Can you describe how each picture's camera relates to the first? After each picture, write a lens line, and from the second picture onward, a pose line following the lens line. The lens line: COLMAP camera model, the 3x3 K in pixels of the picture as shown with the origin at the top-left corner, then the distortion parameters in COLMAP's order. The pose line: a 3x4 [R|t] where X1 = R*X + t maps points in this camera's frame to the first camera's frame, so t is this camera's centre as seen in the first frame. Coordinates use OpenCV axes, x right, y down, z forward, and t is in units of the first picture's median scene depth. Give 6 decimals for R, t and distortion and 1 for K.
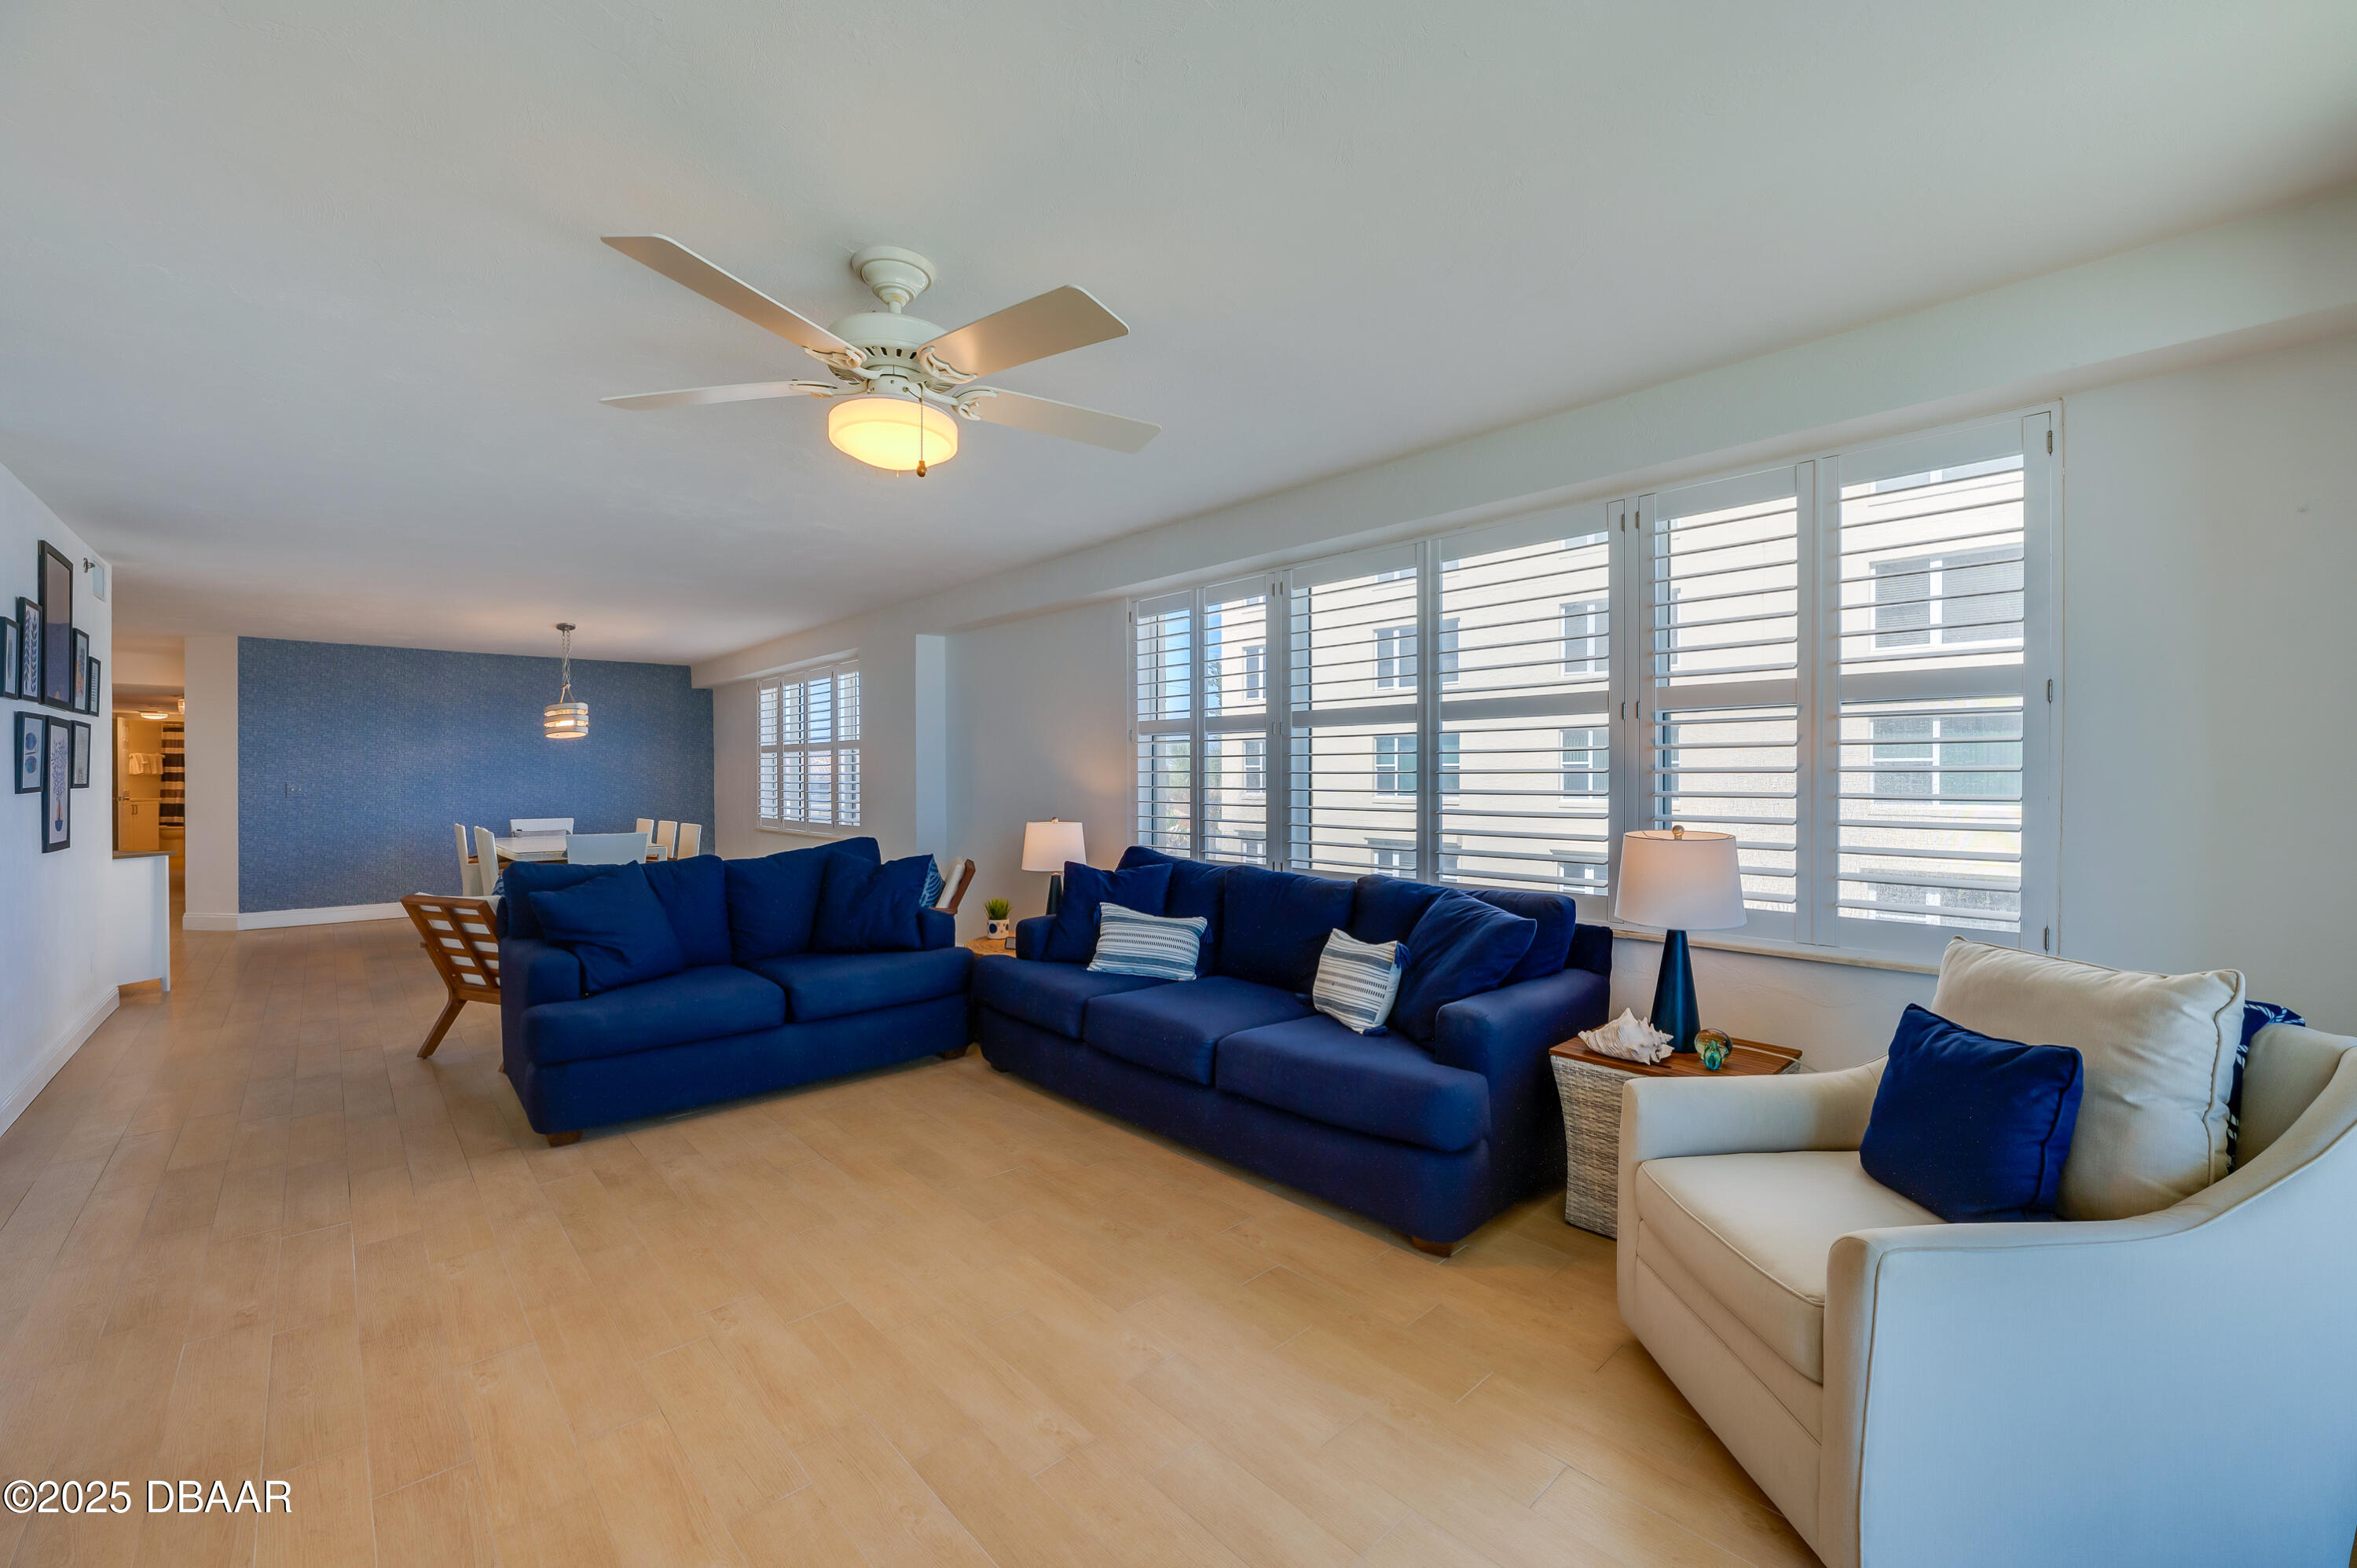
lens RADIAL K [[945.3, 0, 1183.4], [0, 945.3, 780.8], [0, 0, 1]] dist [-0.015677, -0.000329]
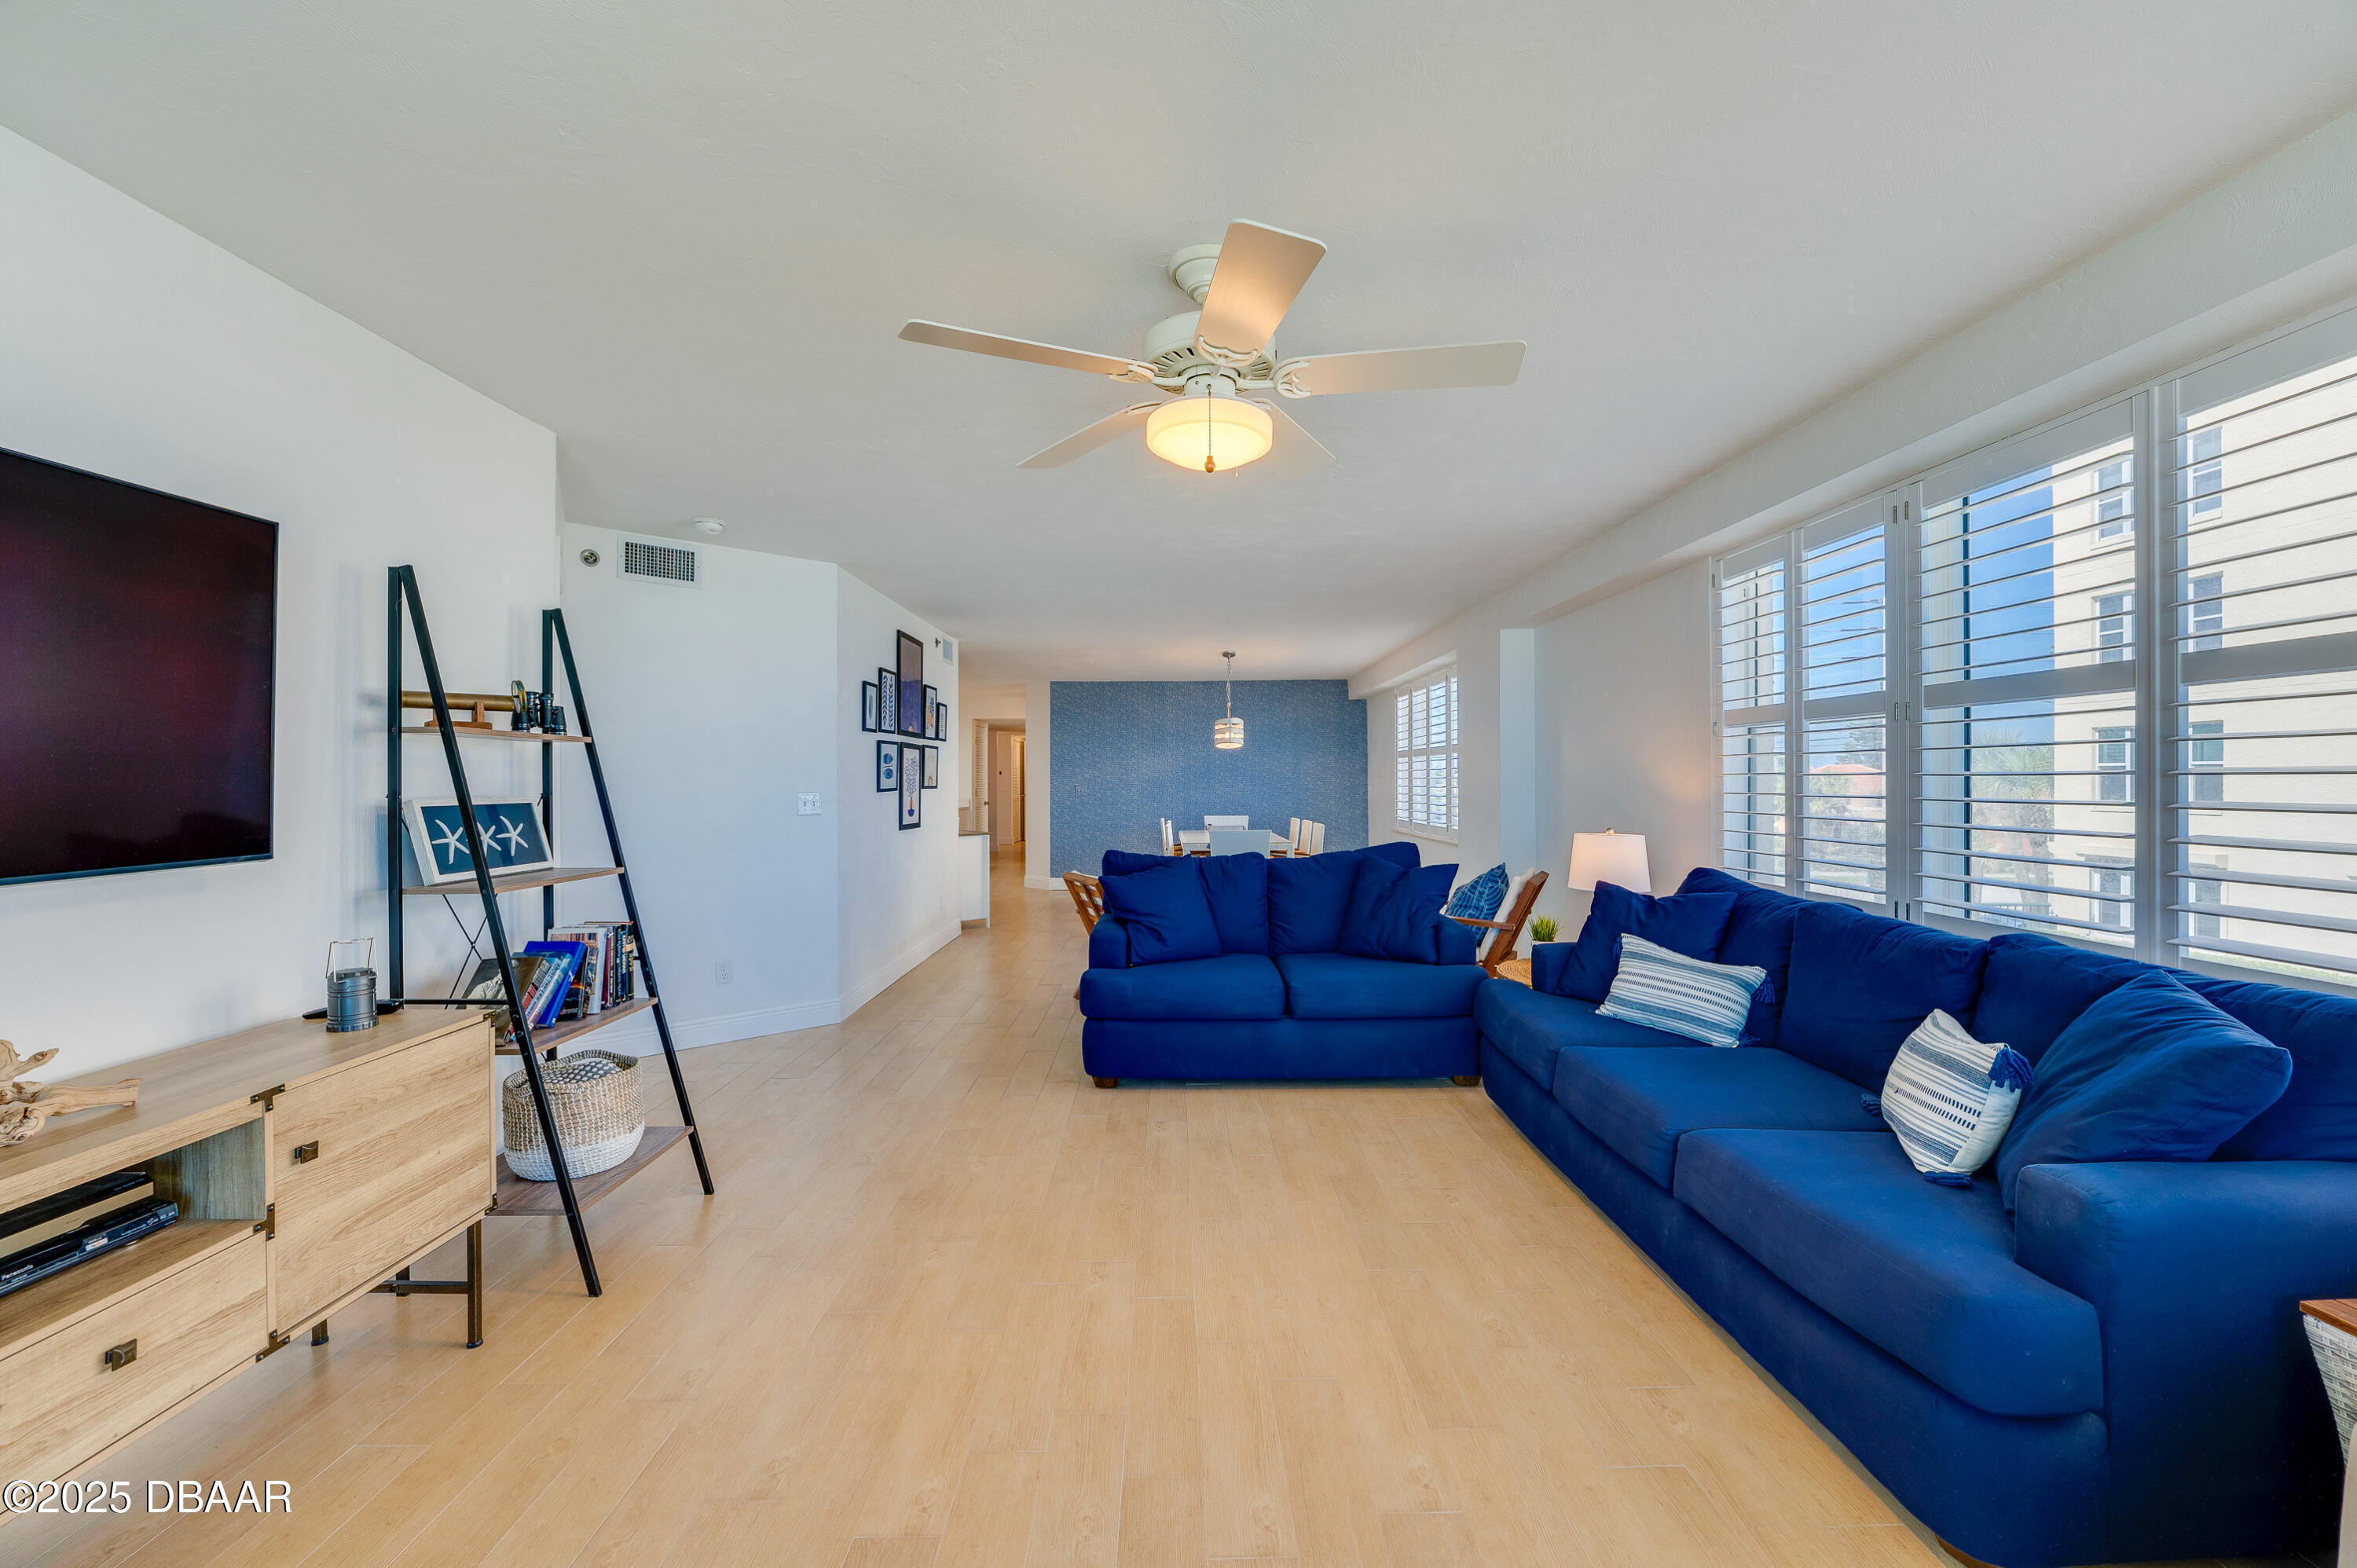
lens RADIAL K [[948.0, 0, 1178.5], [0, 948.0, 784.0], [0, 0, 1]] dist [-0.012147, -0.000269]
pose [[0.739259, 0.000852, -0.673420, 0.178065], [-0.000660, 1.000000, 0.000541, -0.001373], [0.673421, 0.000044, 0.739260, 0.130204]]
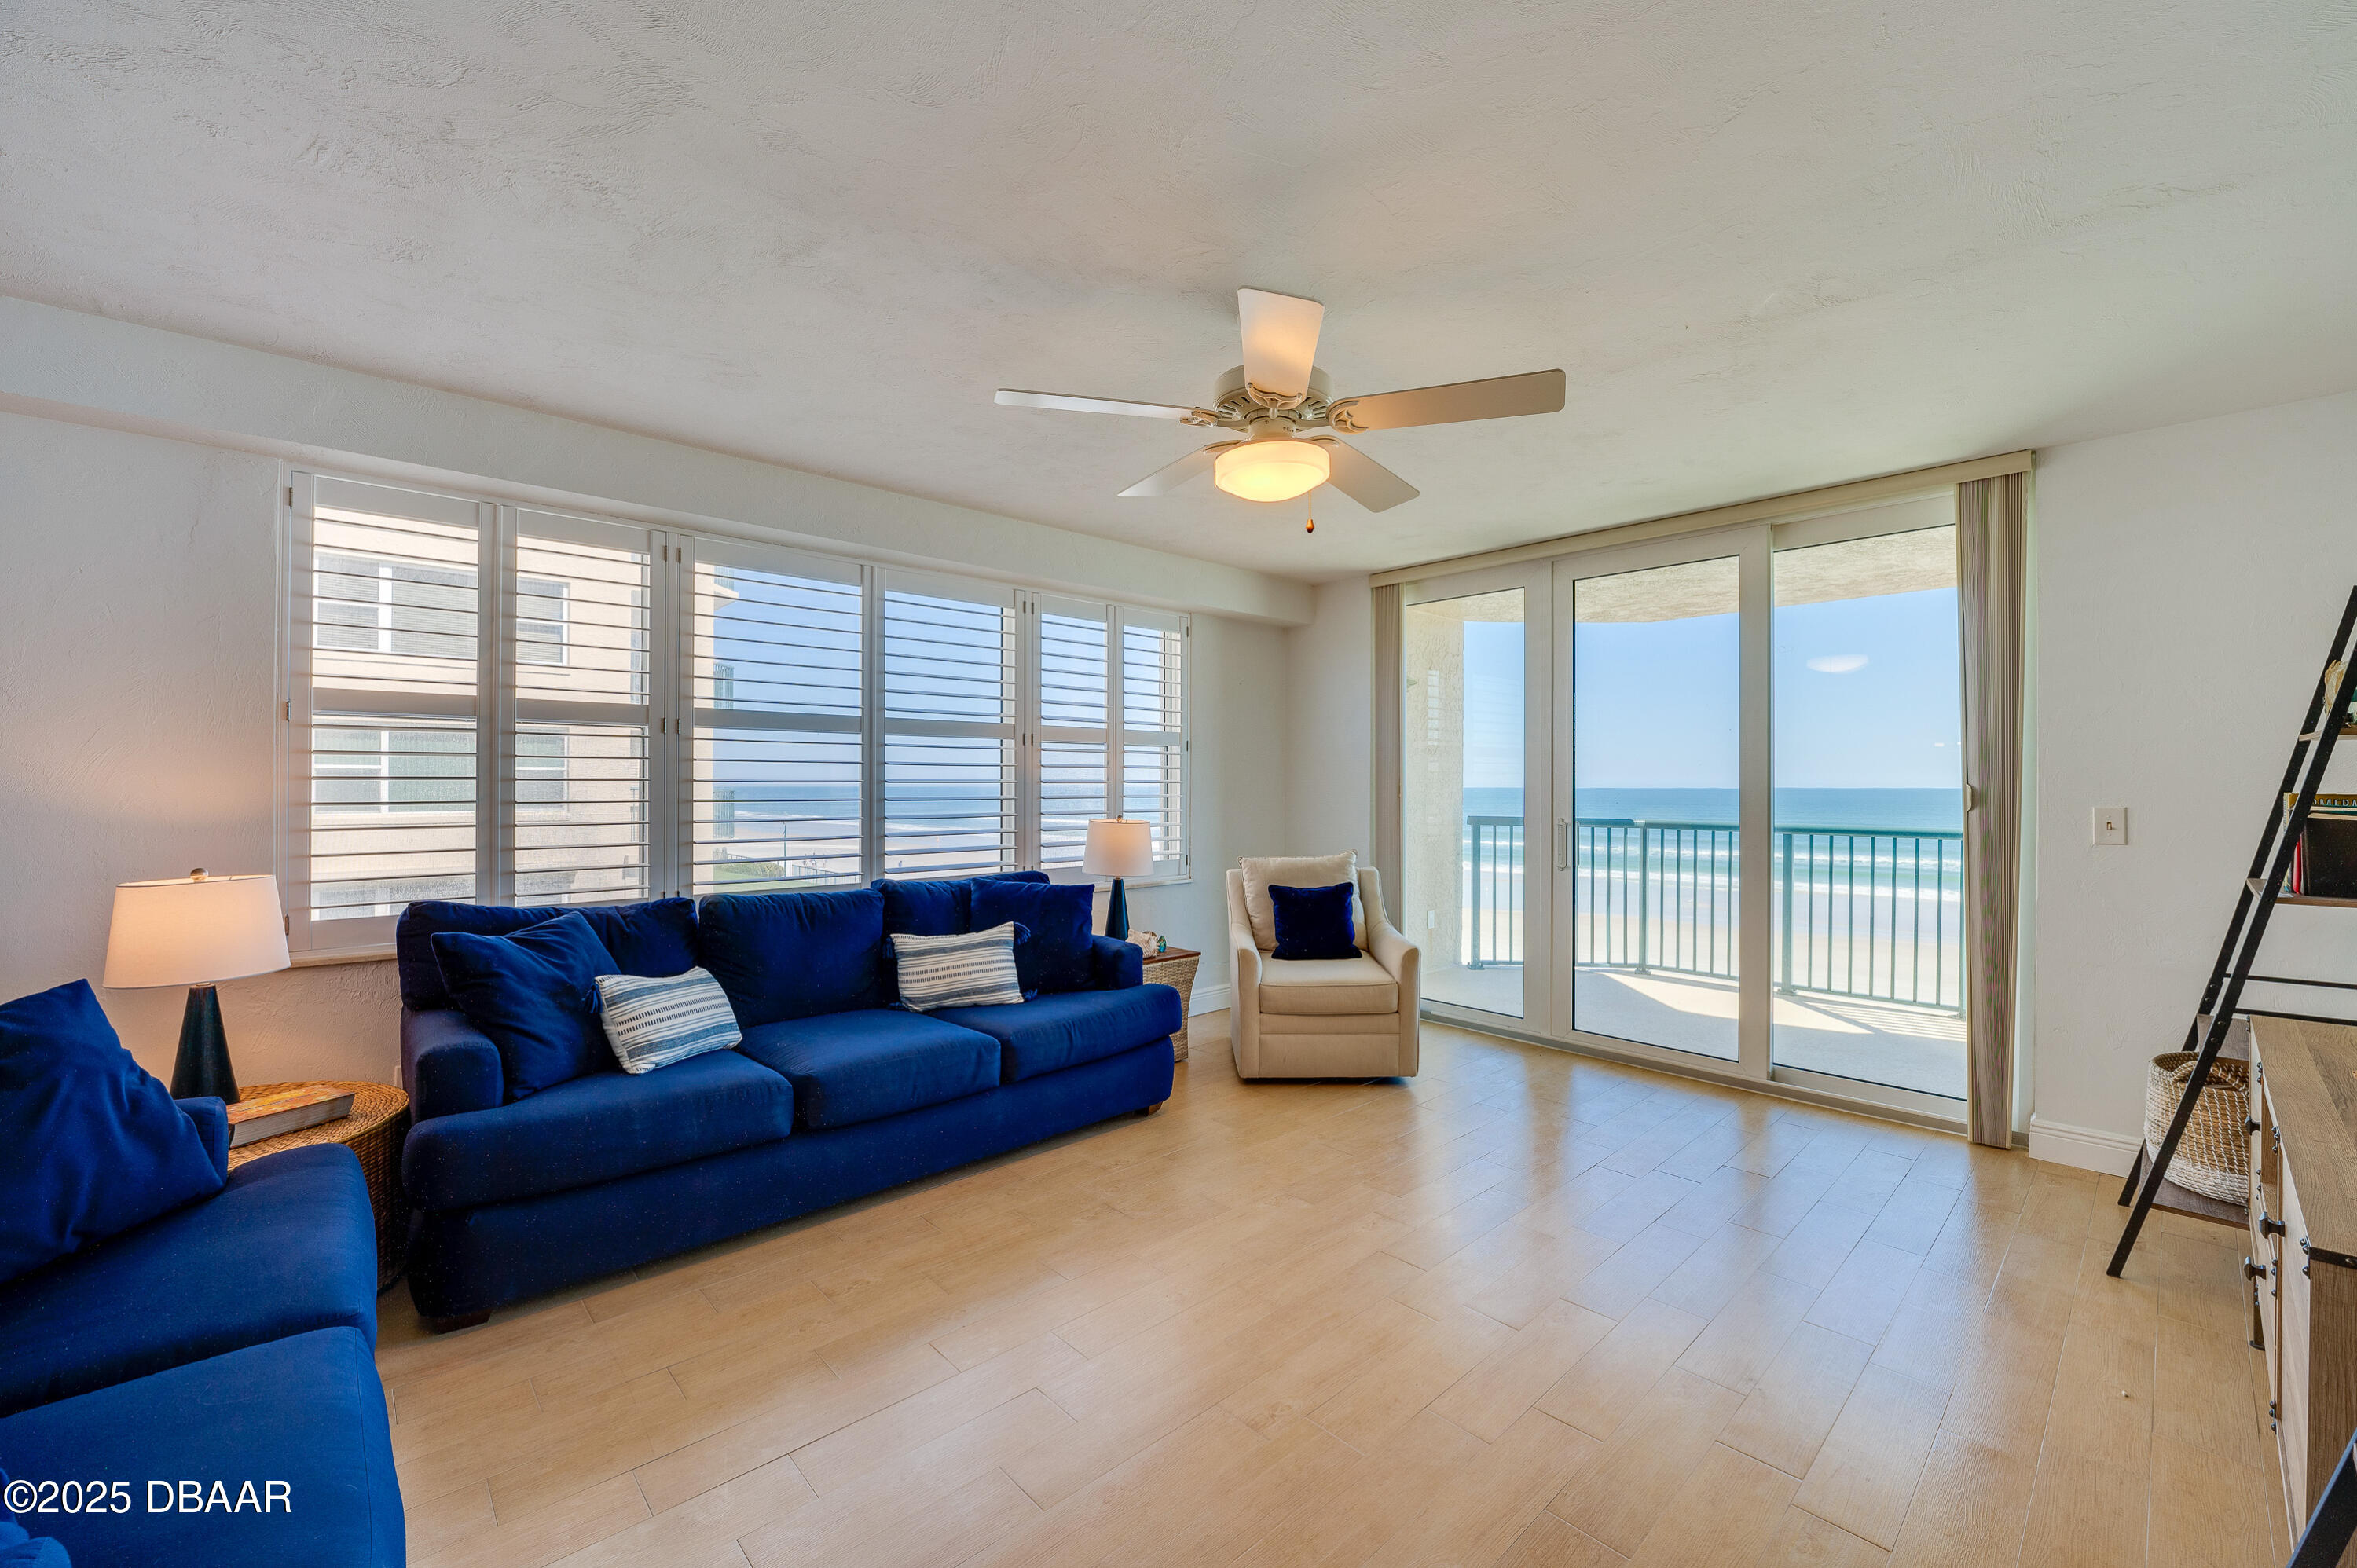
lens RADIAL K [[945.3, 0, 1183.4], [0, 945.3, 780.8], [0, 0, 1]] dist [-0.015677, -0.000329]
pose [[-0.007257, 0.004492, 0.999964, -0.731853], [0.002356, 0.999987, -0.004475, -0.003590], [-0.999971, 0.002324, -0.007267, 0.586155]]
